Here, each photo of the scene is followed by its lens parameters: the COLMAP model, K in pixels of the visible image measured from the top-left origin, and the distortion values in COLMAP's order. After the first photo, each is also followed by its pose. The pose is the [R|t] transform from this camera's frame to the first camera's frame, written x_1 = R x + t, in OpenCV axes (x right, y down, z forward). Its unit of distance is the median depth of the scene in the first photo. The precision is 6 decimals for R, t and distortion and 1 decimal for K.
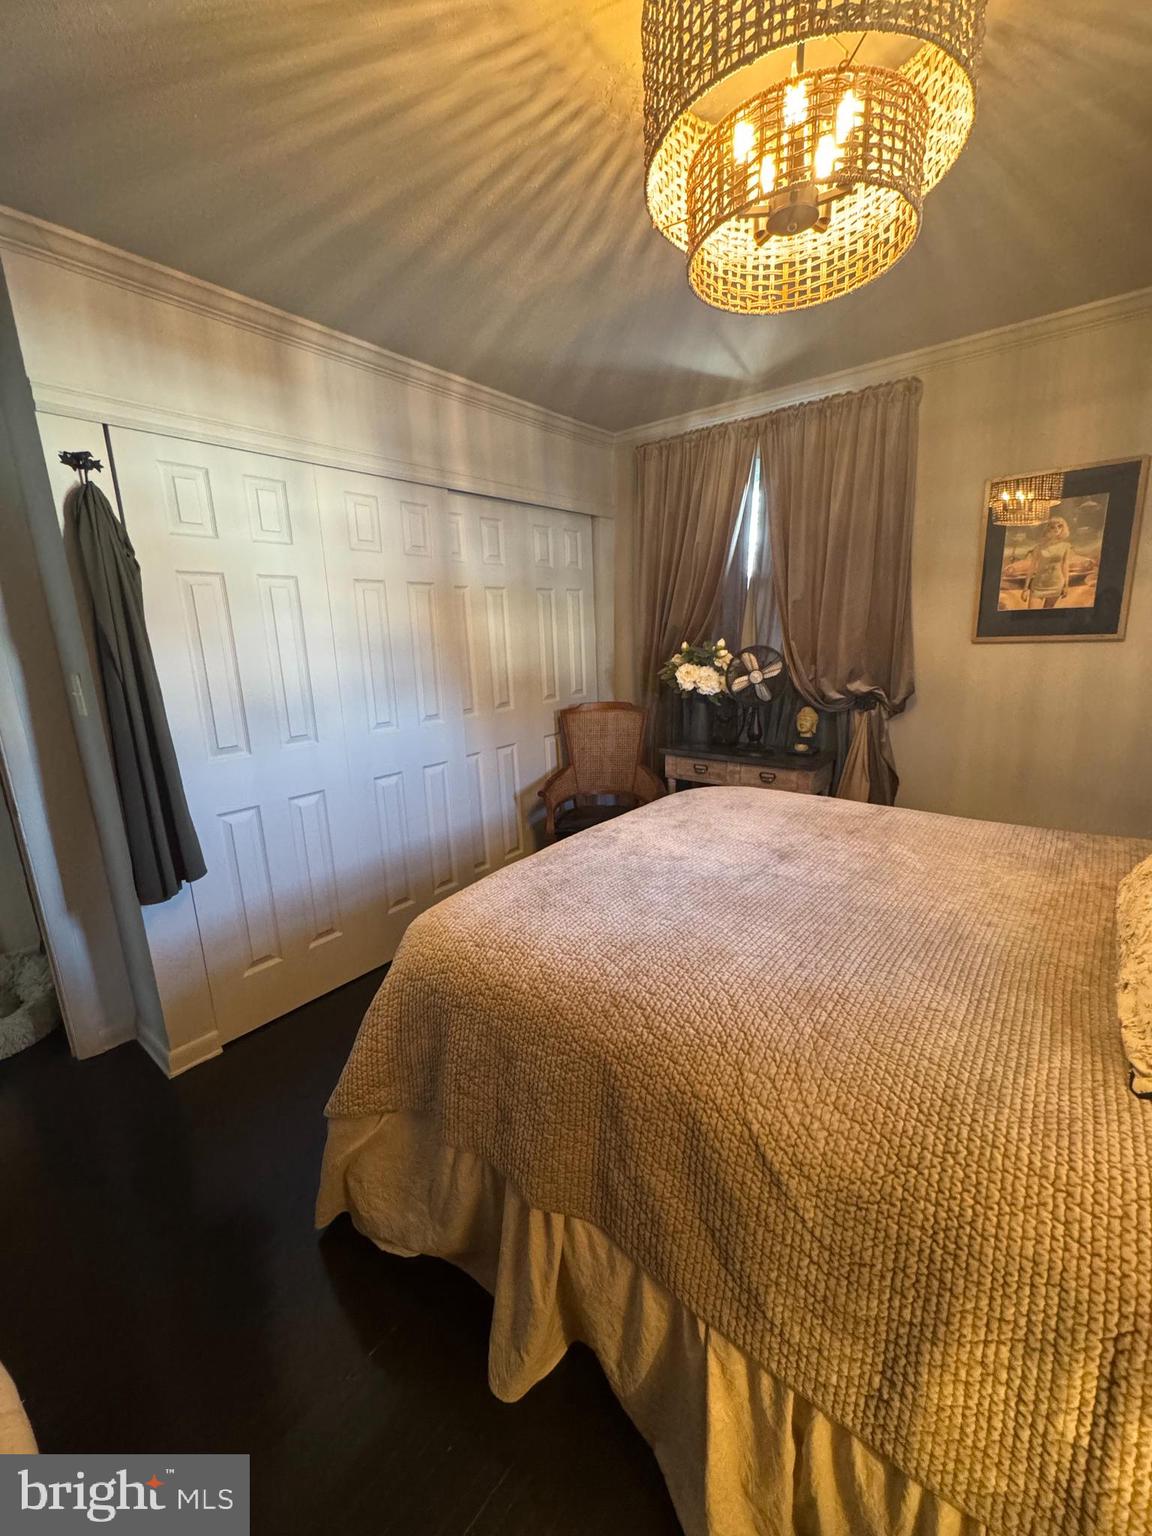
lens RADIAL K [[610.4, 0, 581.5], [0, 610.4, 764.0], [0, 0, 1]] dist [-0.001014, -0.000147]
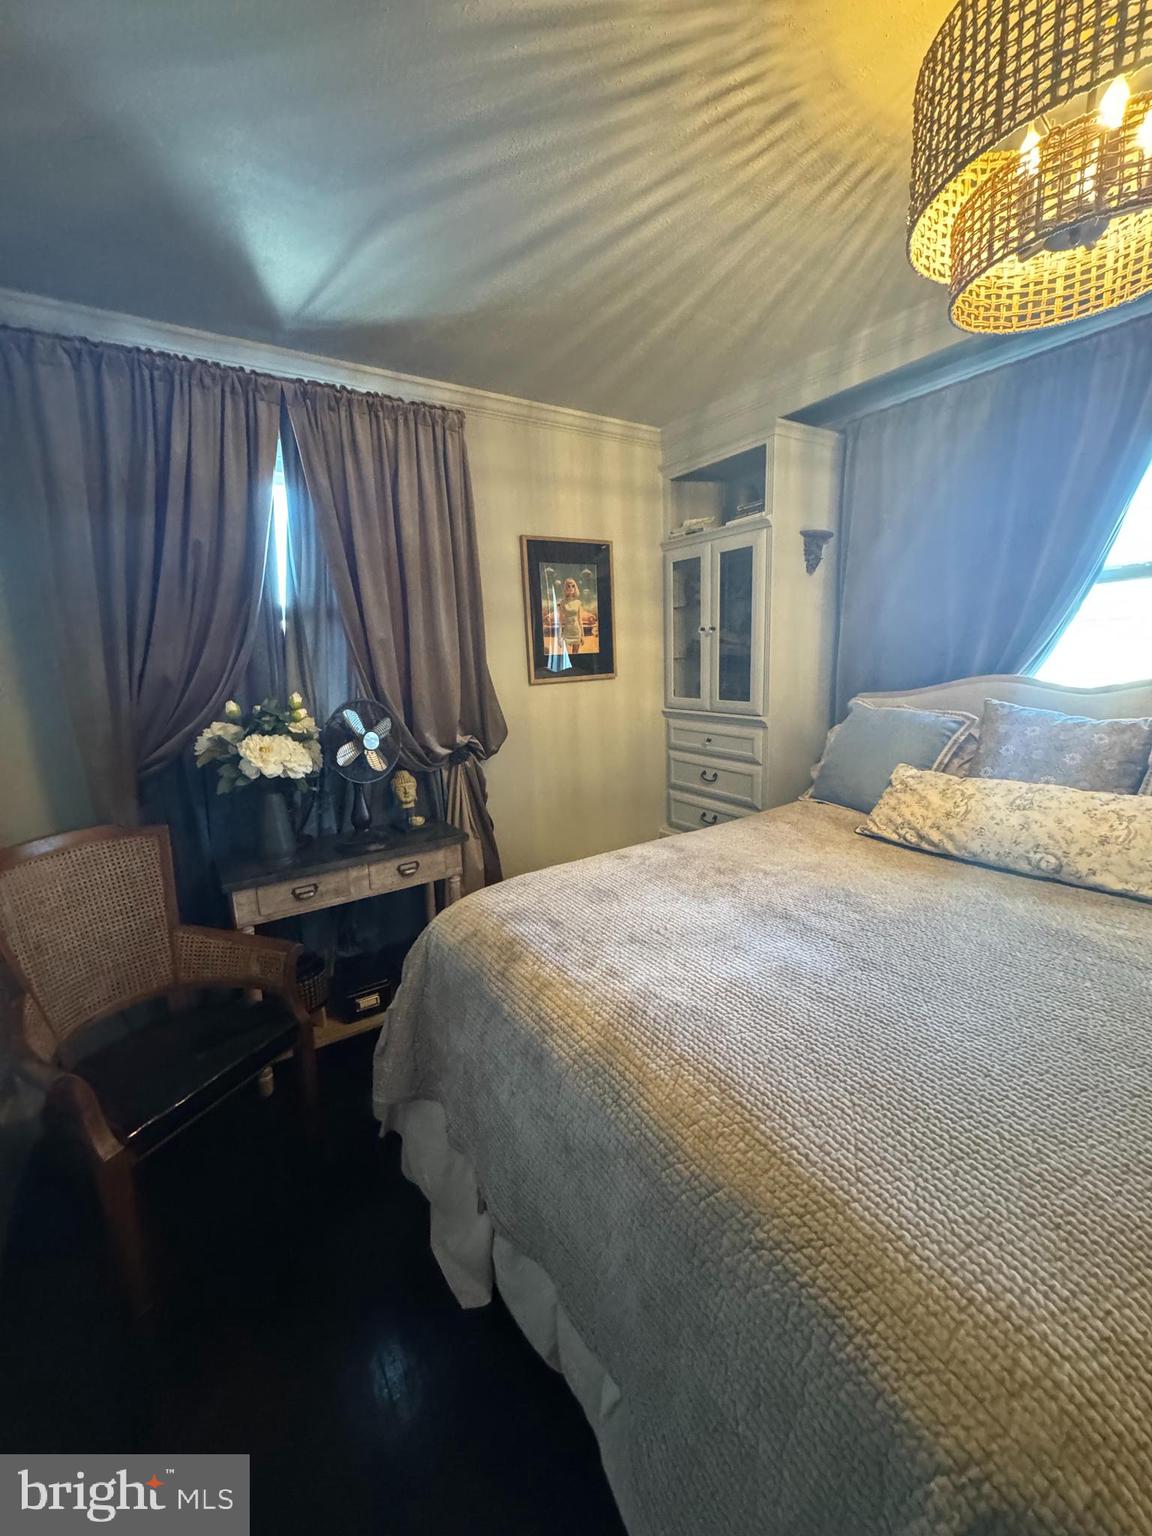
lens RADIAL K [[610.4, 0, 581.5], [0, 610.4, 764.0], [0, 0, 1]] dist [-0.001014, -0.000147]
pose [[0.312998, -0.150550, 0.937746, -0.346579], [0.233001, 0.969355, 0.077854, -0.123227], [-0.920729, 0.194127, 0.338485, 0.569380]]
